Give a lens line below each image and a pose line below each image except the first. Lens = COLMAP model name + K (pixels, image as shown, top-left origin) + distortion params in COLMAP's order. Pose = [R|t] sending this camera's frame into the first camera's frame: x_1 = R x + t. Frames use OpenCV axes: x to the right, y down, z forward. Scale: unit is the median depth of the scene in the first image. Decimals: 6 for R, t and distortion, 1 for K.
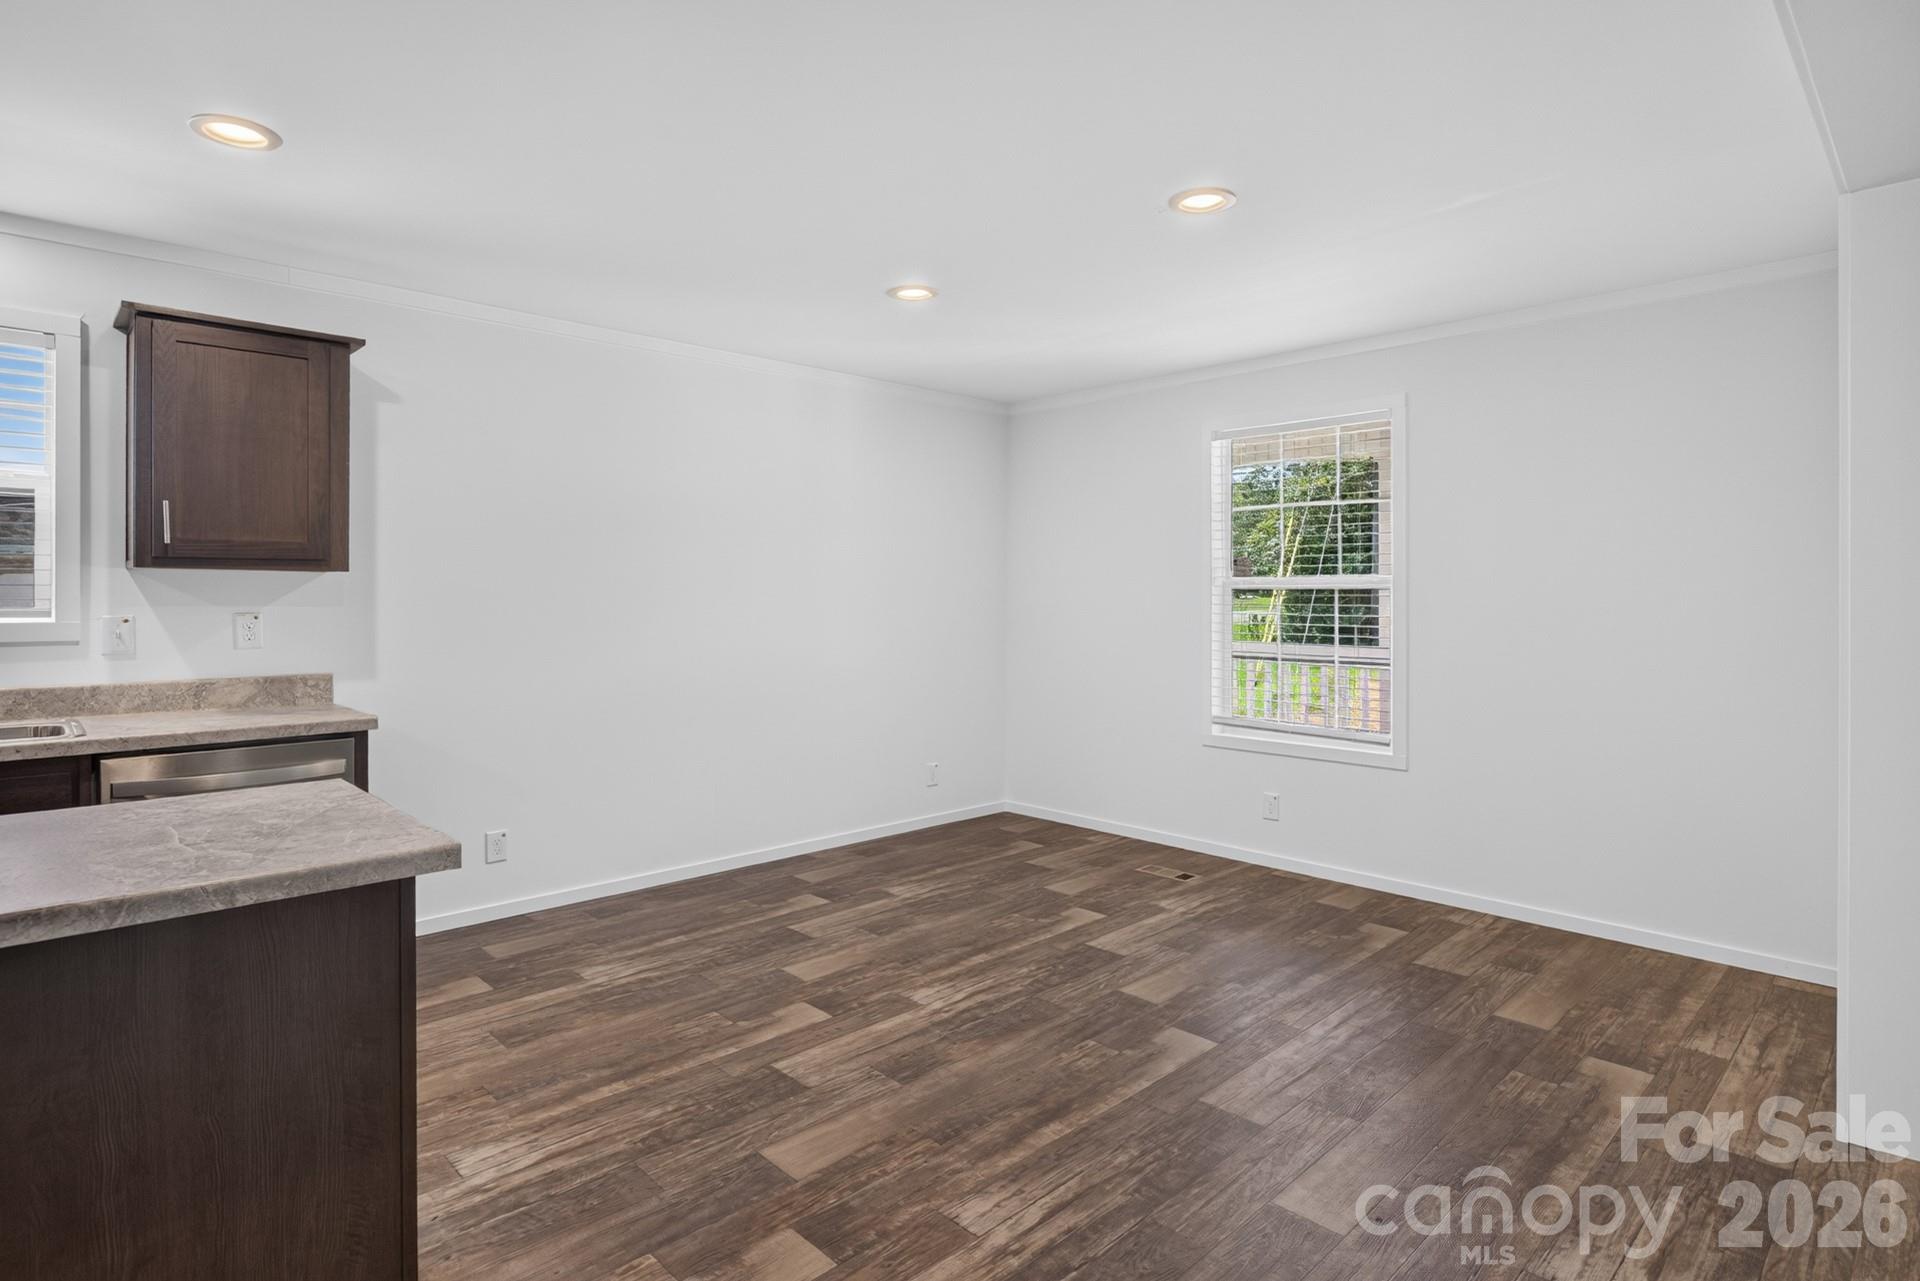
lens RADIAL K [[1041.7, 0, 1002.4], [0, 1041.7, 595.4], [0, 0, 1]] dist [-0.002005, -0.001430]
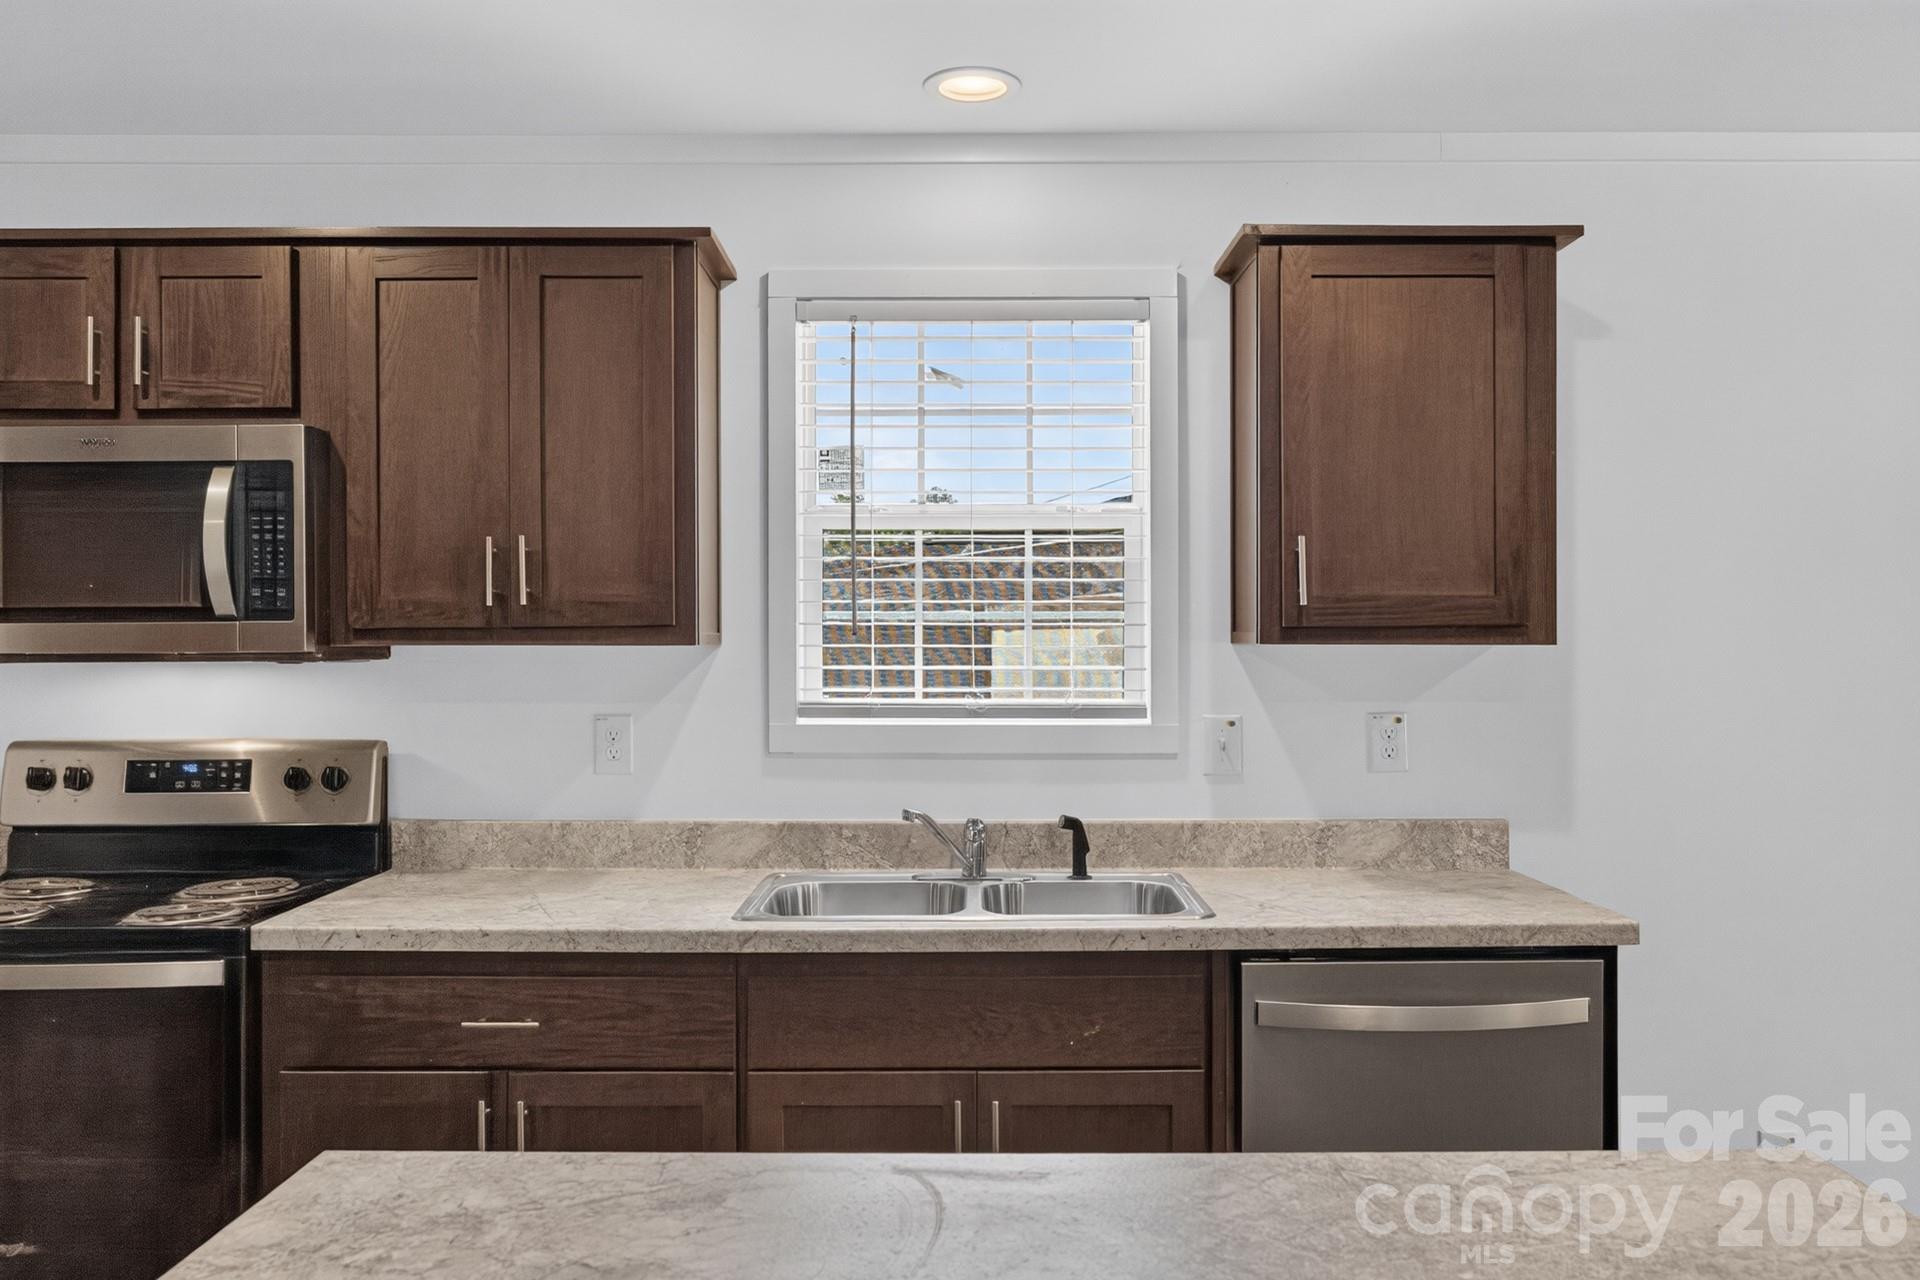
lens RADIAL K [[1876.9, 0, 959.5], [0, 1876.9, 670.4], [0, 0, 1]] dist [0.000289, 0.006594]
pose [[0.688005, -0.004314, -0.725693, -0.123293], [0.007418, 0.999972, 0.001088, -0.013403], [0.725668, -0.006131, 0.688017, 0.078026]]
